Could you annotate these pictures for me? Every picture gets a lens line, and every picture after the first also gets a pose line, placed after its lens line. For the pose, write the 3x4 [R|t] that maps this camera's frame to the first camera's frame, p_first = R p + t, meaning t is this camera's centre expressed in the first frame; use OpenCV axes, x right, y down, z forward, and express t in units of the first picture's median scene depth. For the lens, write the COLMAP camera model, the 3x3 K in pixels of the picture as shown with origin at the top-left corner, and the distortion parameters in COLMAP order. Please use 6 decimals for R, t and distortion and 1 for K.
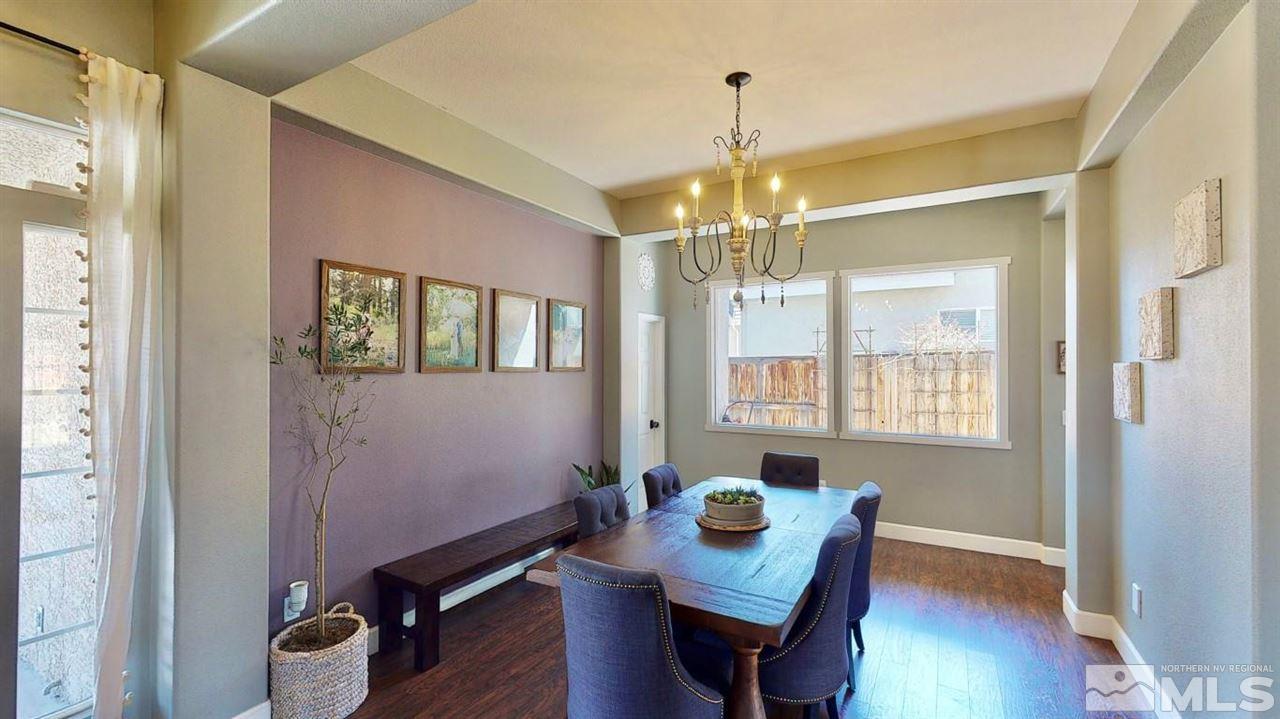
lens RADIAL K [[530.2, 0, 640.0], [0, 530.2, 359.5], [0, 0, 1]] dist [0.000479, -0.000373]
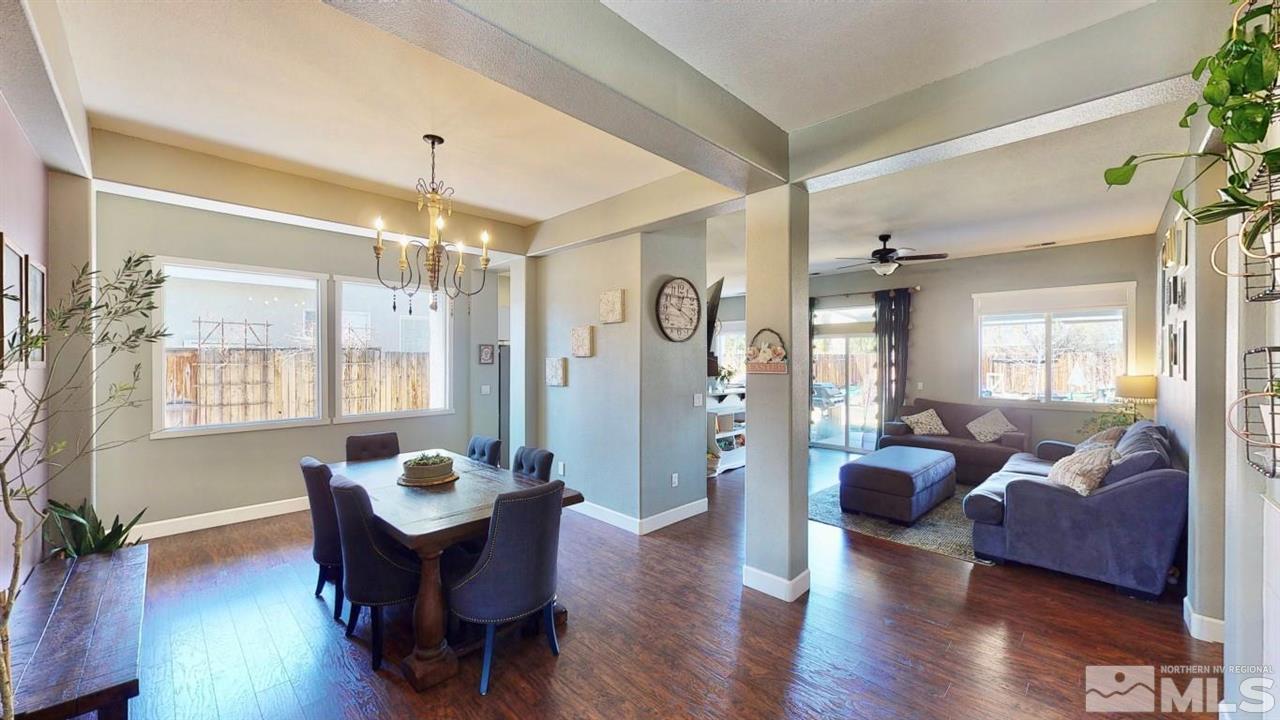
lens RADIAL K [[476.0, 0, 640.0], [0, 476.0, 360.0], [0, 0, 1]] dist [0.000140, -0.000062]
pose [[0.252782, -0.003278, 0.967518, -0.663584], [-0.010807, 0.999922, 0.006212, -0.000186], [-0.967463, -0.012026, 0.252727, 0.168655]]
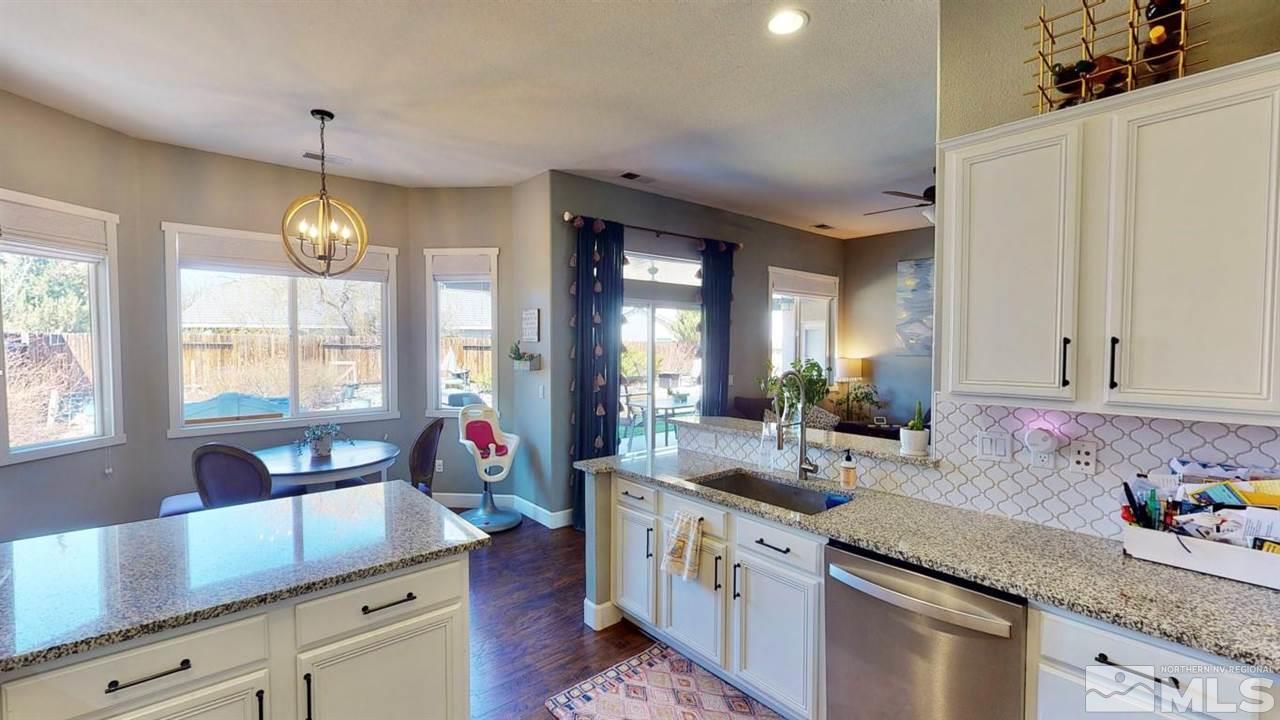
lens RADIAL K [[530.2, 0, 640.0], [0, 530.2, 360.0], [0, 0, 1]] dist [0.000479, -0.000373]
pose [[-0.941149, -0.011652, 0.337790, 1.438161], [-0.004735, 0.999762, 0.021294, 0.013673], [-0.337958, 0.018441, -0.940981, 1.253910]]
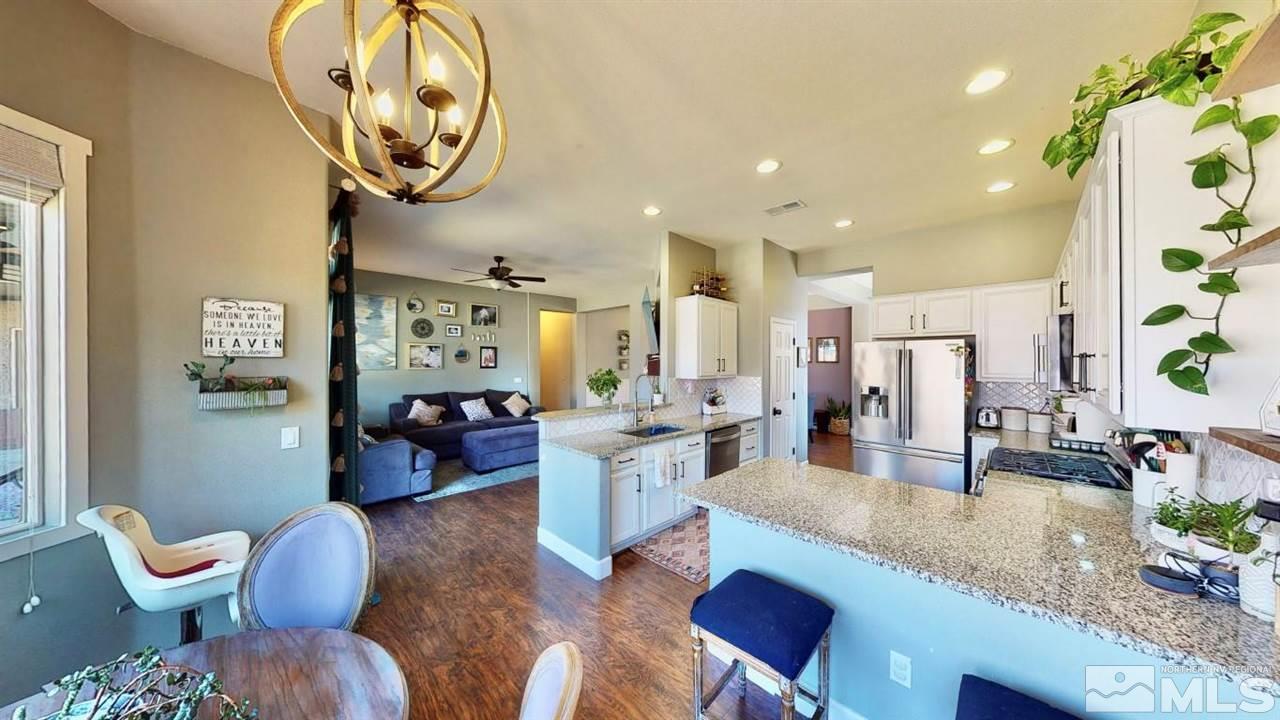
lens RADIAL K [[381.0, 0, 640.0], [0, 381.0, 360.0], [0, 0, 1]] dist [0.000867, -0.000001]
pose [[-0.265980, -0.001812, -0.963977, 2.581062], [0.009285, 0.999947, -0.004442, 0.009713], [0.963934, -0.010132, -0.265949, 0.758869]]
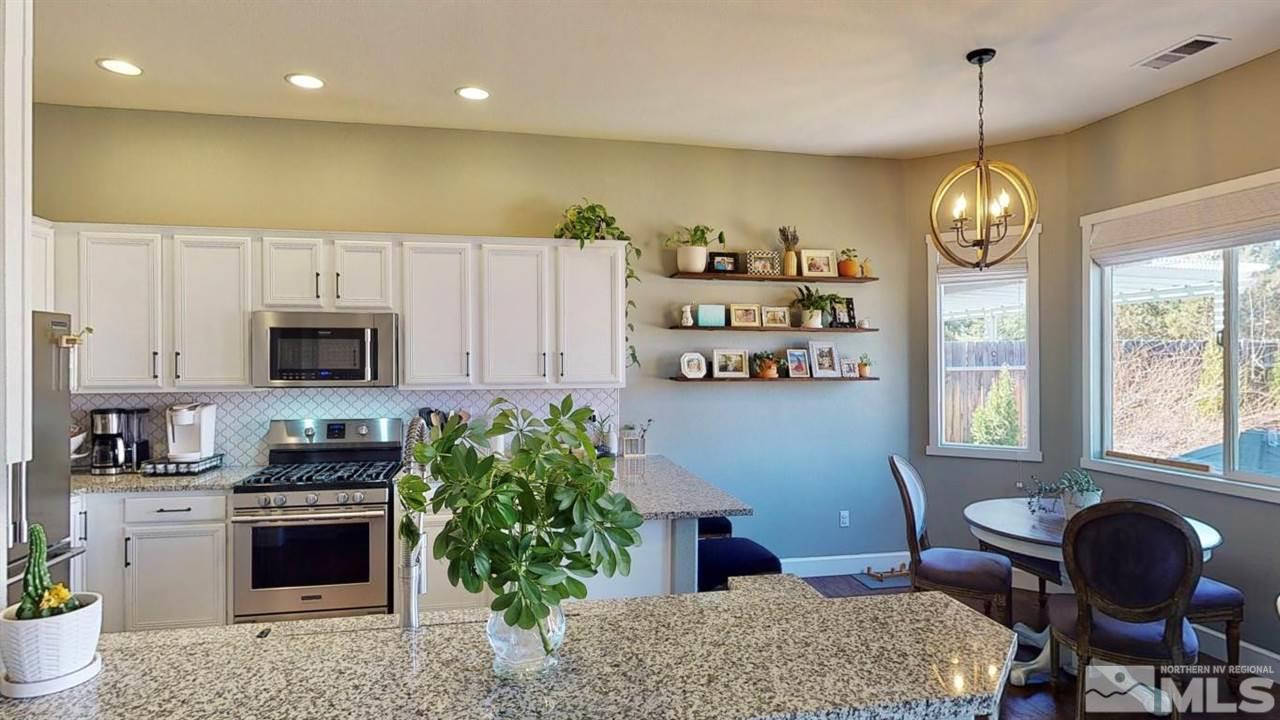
lens RADIAL K [[678.6, 0, 640.0], [0, 678.6, 360.0], [0, 0, 1]] dist [-0.004550, -0.000459]
pose [[0.754991, -0.000217, 0.655735, 1.334575], [-0.006232, 0.999952, 0.007507, 0.008300], [-0.655706, -0.009754, 0.754954, 0.092018]]
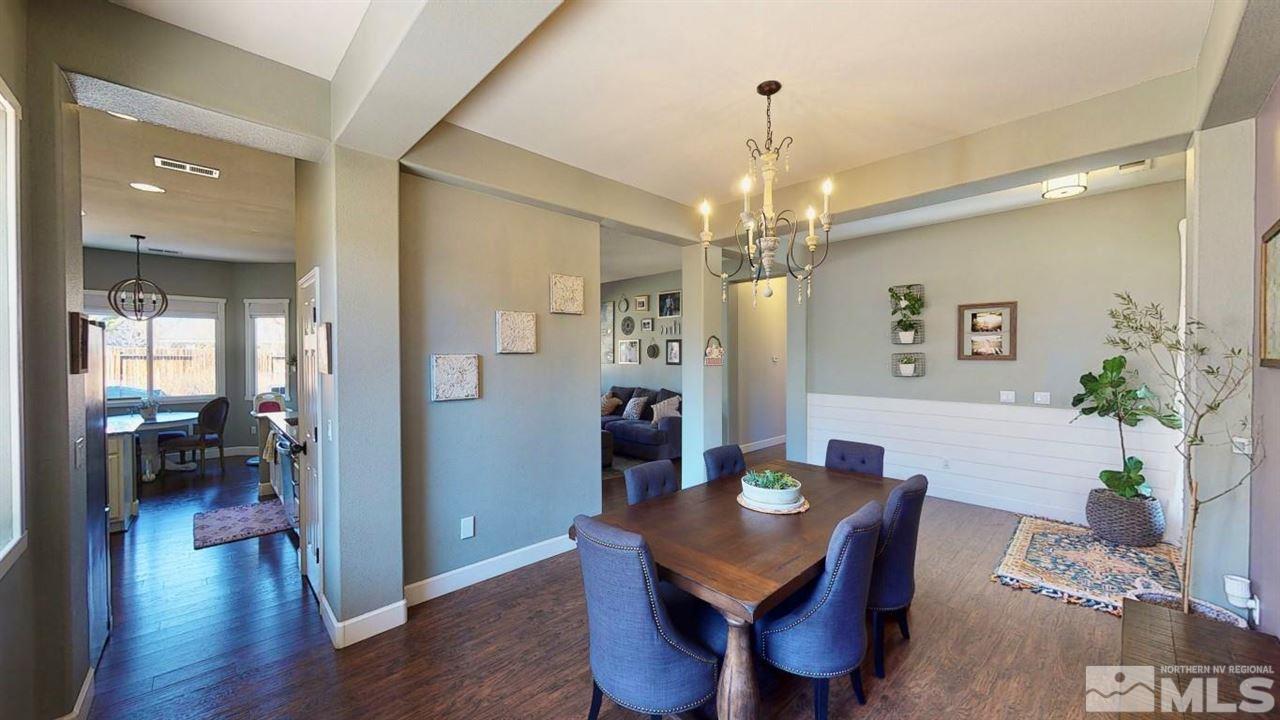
lens RADIAL K [[463.7, 0, 640.0], [0, 463.7, 360.0], [0, 0, 1]] dist [0.007575, 0.000082]
pose [[-0.957344, -0.002982, 0.288935, 0.129956], [-0.002722, 0.999995, 0.001304, 0.012884], [-0.288937, 0.000462, -0.957348, 1.600268]]
